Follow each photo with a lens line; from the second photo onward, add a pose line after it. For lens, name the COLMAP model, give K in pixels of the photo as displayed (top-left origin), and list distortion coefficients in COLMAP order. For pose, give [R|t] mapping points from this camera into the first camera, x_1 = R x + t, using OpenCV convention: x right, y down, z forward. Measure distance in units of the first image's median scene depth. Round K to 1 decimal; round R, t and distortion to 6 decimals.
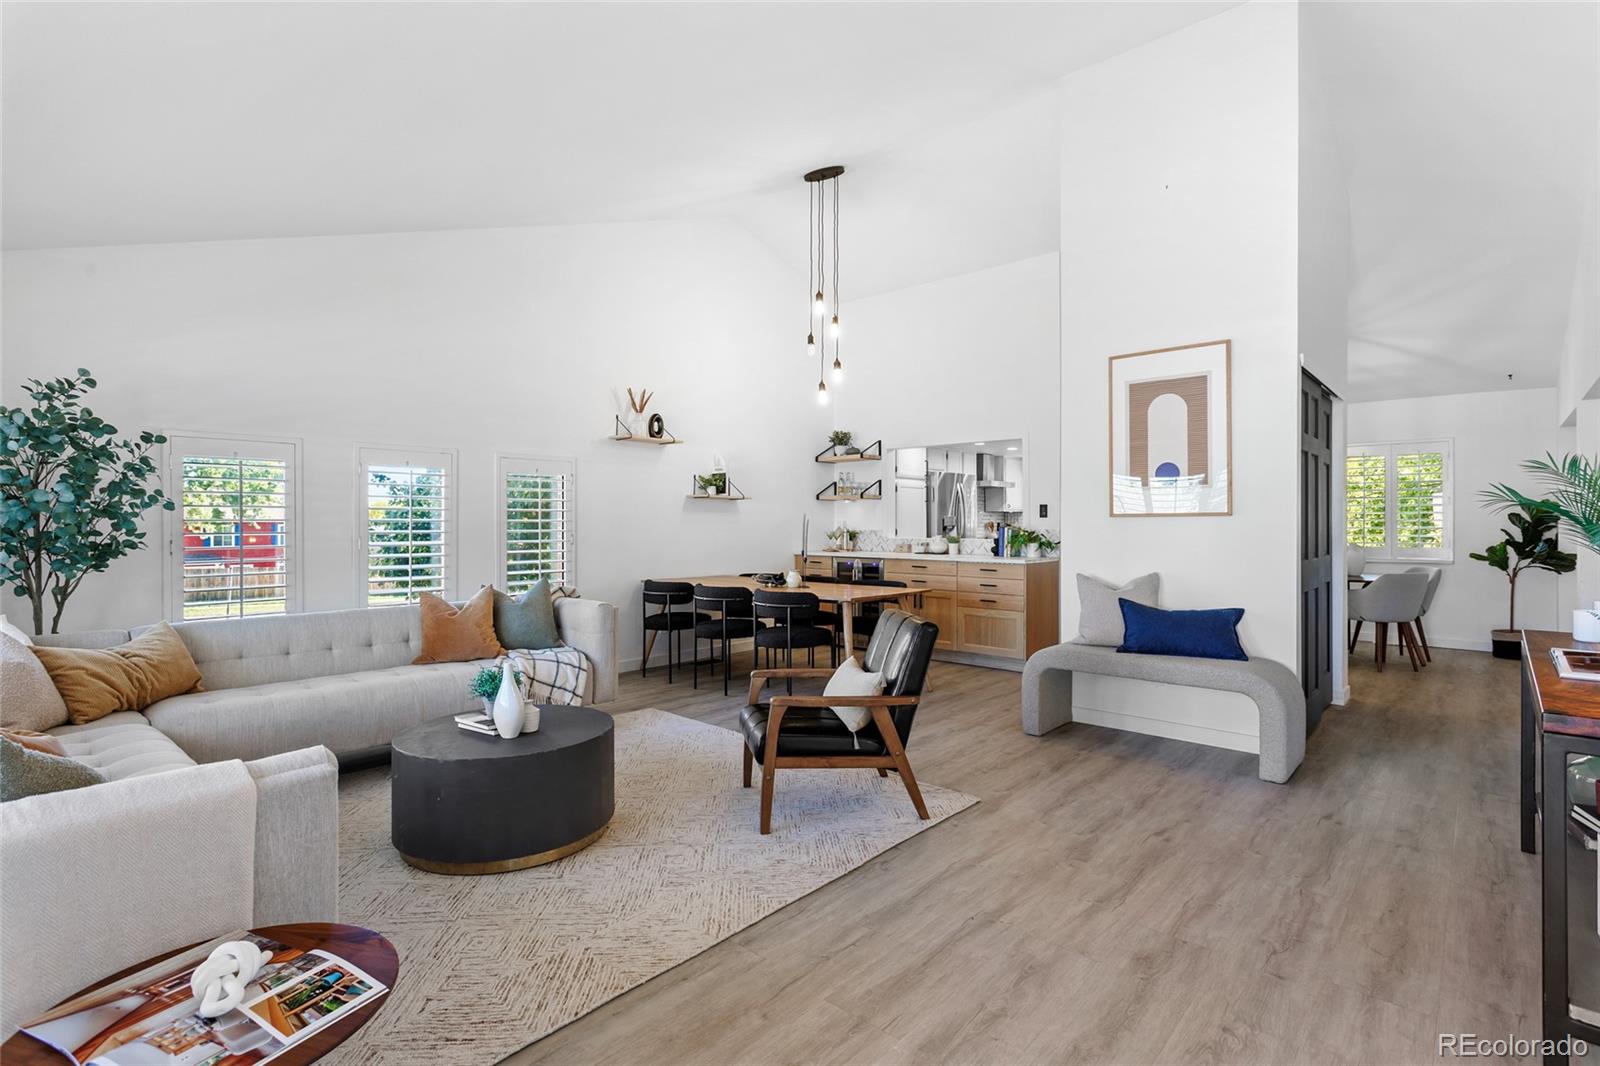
lens RADIAL K [[762.3, 0, 806.2], [0, 762.3, 524.7], [0, 0, 1]] dist [0.002436, 0.002338]
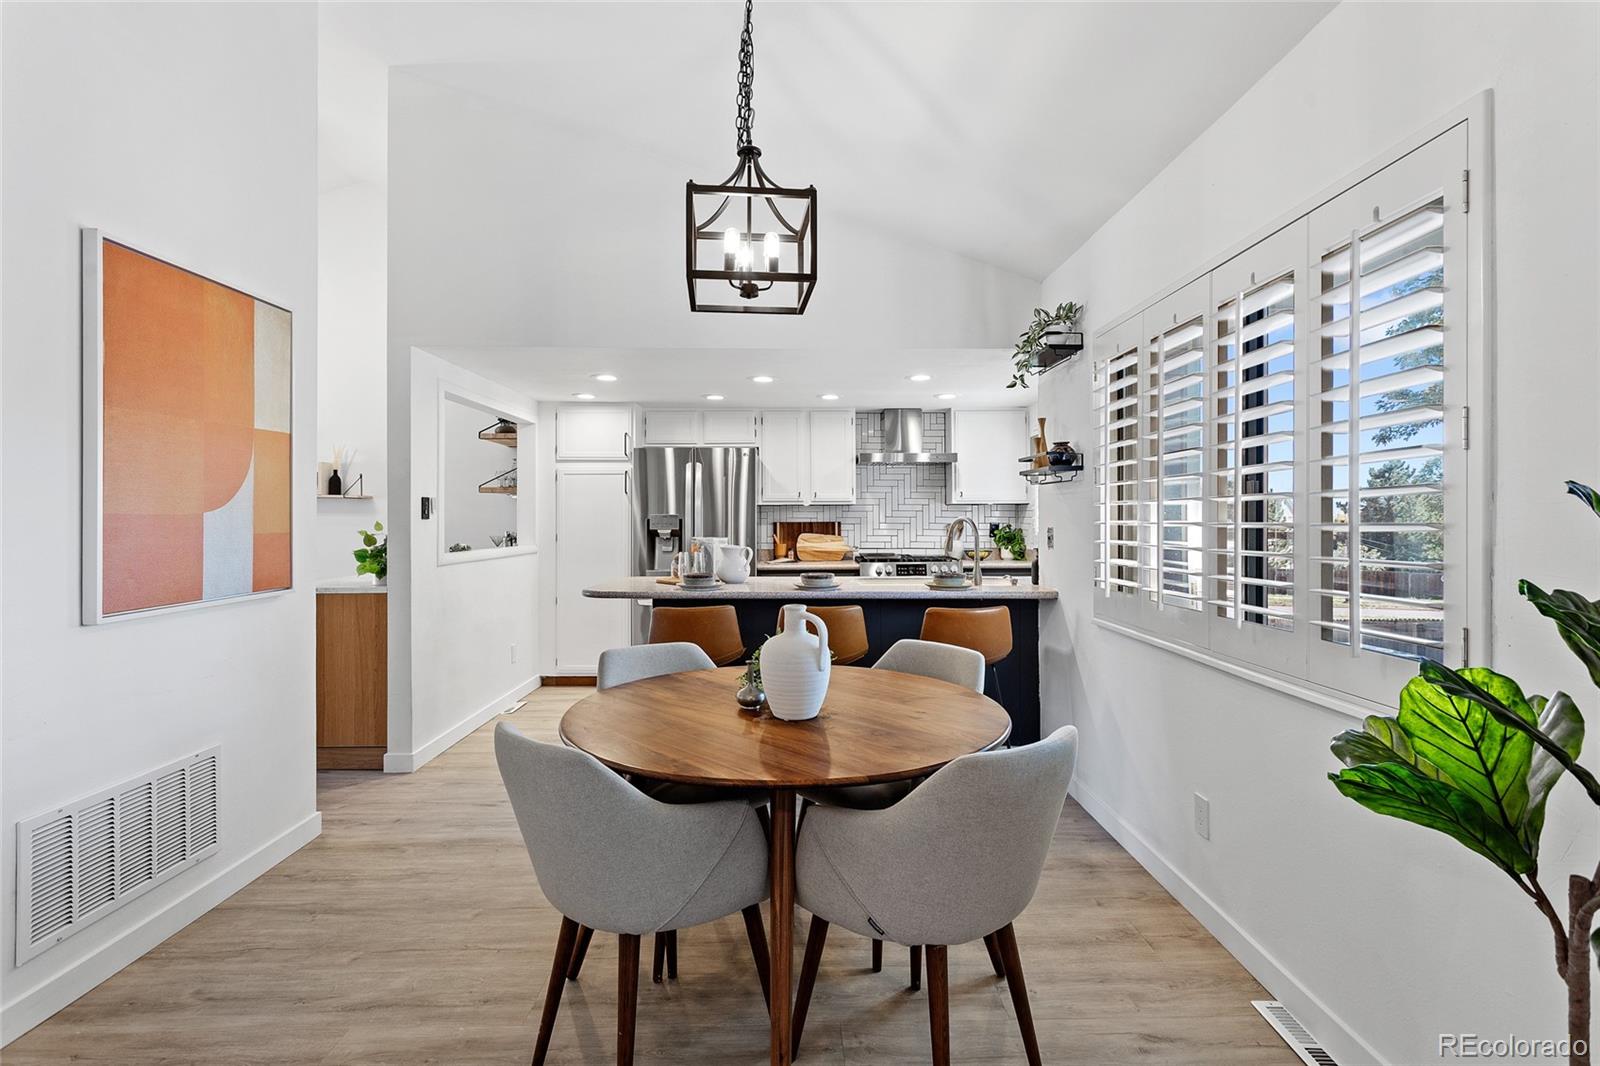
lens RADIAL K [[775.1, 0, 800.8], [0, 775.1, 512.0], [0, 0, 1]] dist [0.002848, 0.000476]
pose [[0.673695, -0.008502, -0.738961, 1.480293], [0.001020, 0.999944, -0.010575, -0.012869], [0.739009, 0.006370, 0.673665, 1.247863]]
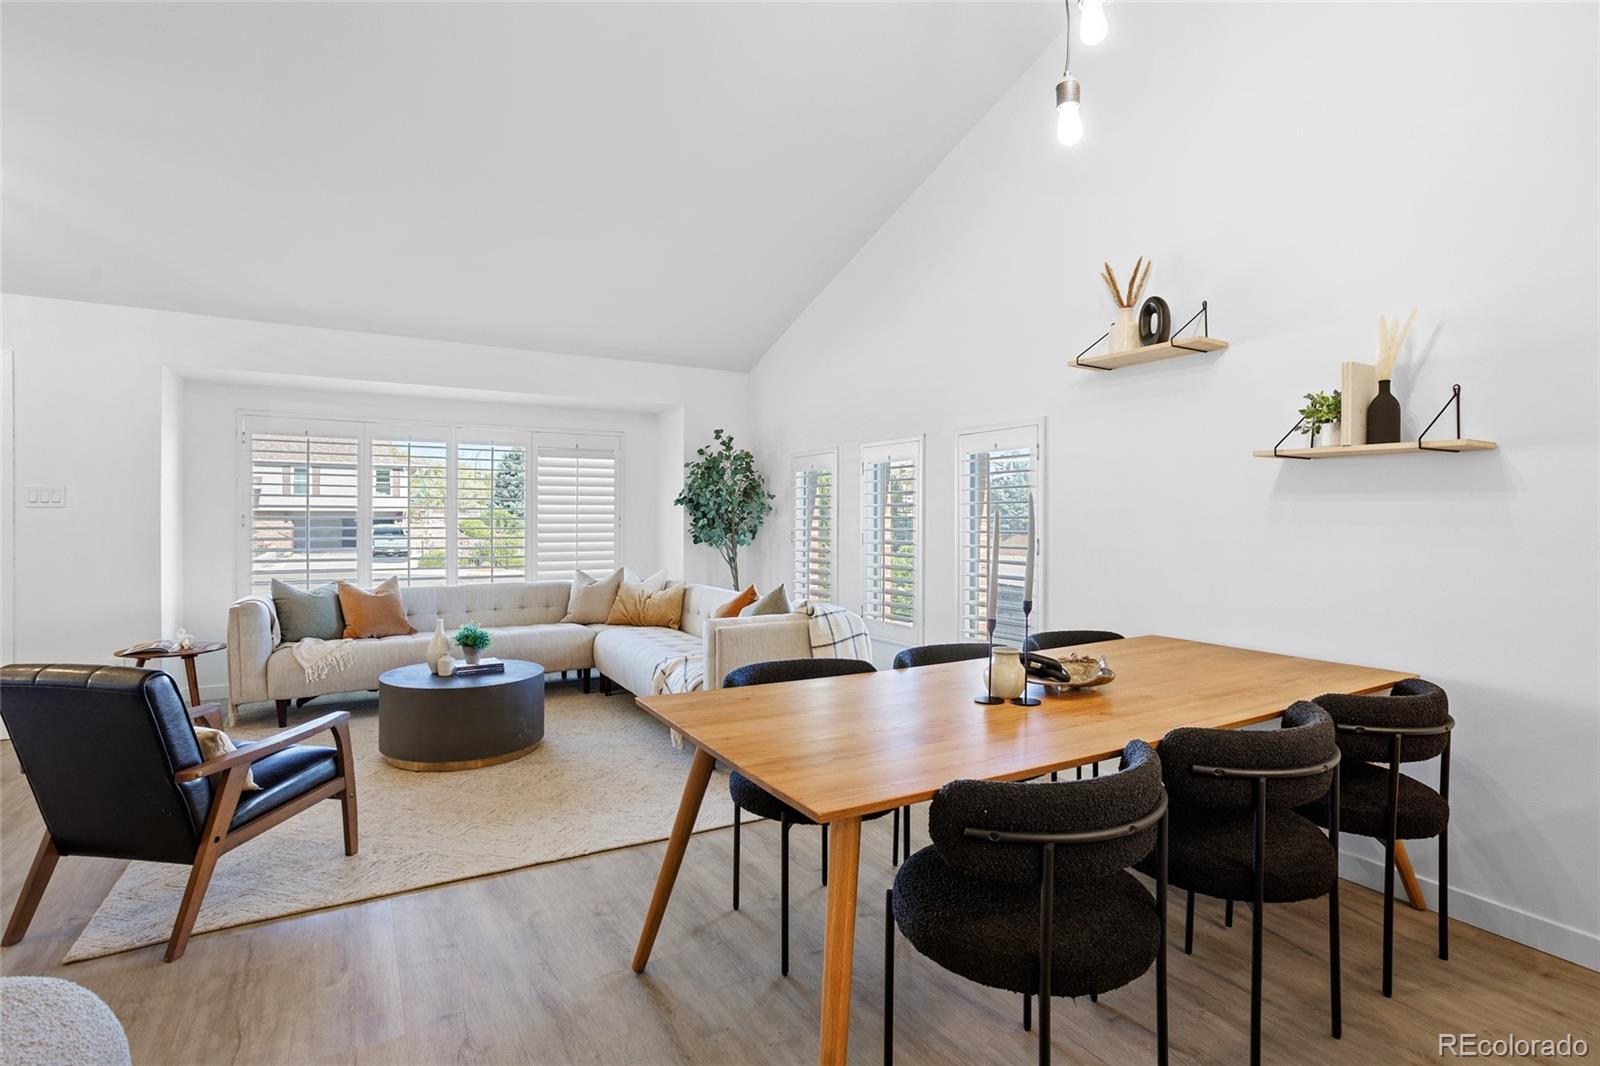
lens RADIAL K [[788.8, 0, 793.0], [0, 788.8, 521.5], [0, 0, 1]] dist [-0.047620, 0.047307]
pose [[-0.315512, 0.000665, -0.948921, 0.490341], [-0.014810, 0.999874, 0.005625, -0.003473], [0.948806, 0.015829, -0.315463, 1.340867]]
